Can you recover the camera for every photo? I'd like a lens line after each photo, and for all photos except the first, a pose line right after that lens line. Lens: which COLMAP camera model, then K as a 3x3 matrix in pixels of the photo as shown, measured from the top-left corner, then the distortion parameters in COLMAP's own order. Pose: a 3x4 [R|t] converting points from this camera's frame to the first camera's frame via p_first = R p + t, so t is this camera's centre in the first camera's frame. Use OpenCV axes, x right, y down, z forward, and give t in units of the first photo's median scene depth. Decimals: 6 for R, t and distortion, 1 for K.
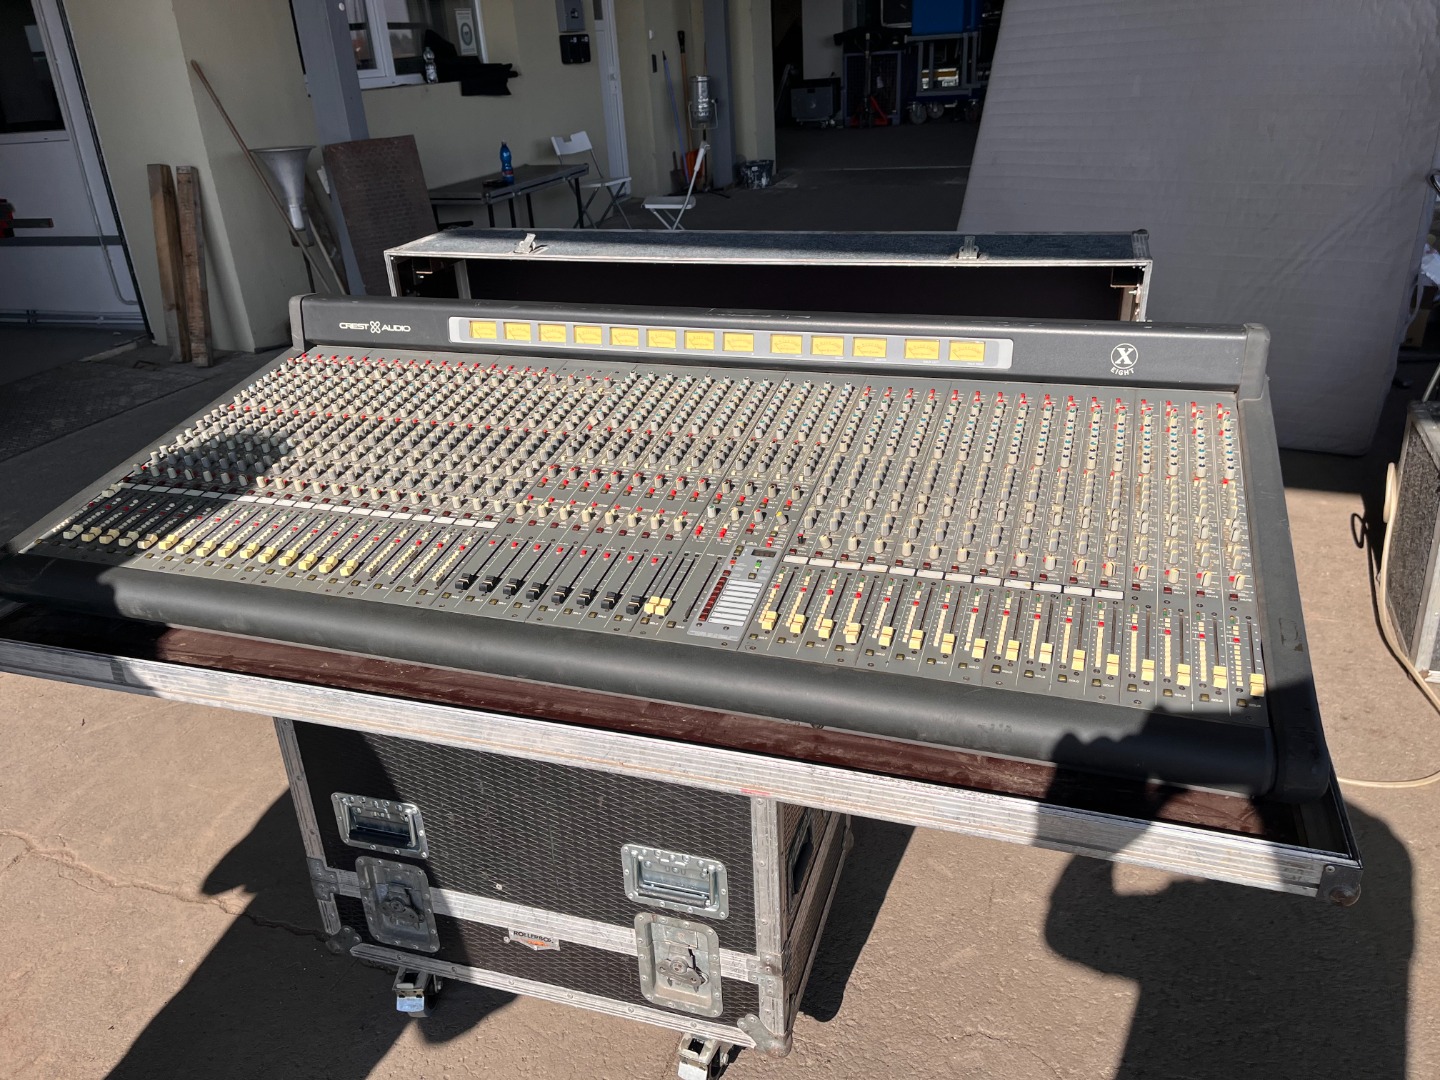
lens RADIAL K [[1088.2, 0, 720.0], [0, 1088.2, 540.0], [0, 0, 1]] dist [0.084554, -0.120323]
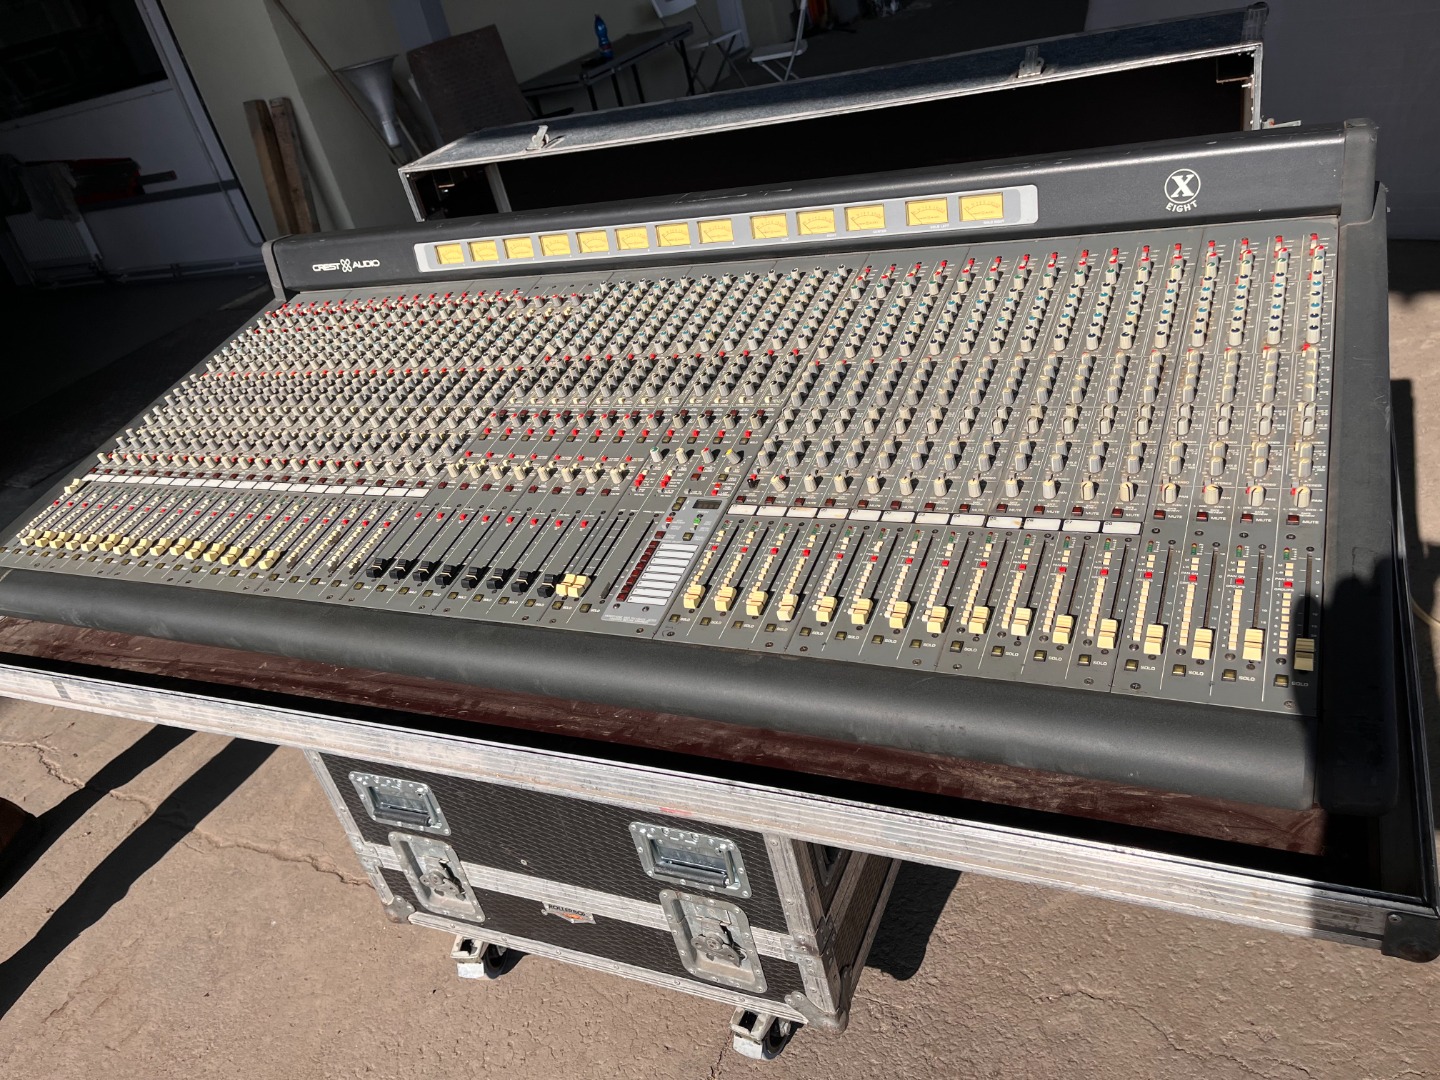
lens RADIAL K [[1088.2, 0, 720.0], [0, 1088.2, 540.0], [0, 0, 1]] dist [0.084554, -0.120323]
pose [[0.979506, -0.088701, -0.180830, 0.162834], [0.109902, 0.987748, 0.110798, -0.042723], [0.168786, -0.128401, 0.977253, 0.154251]]
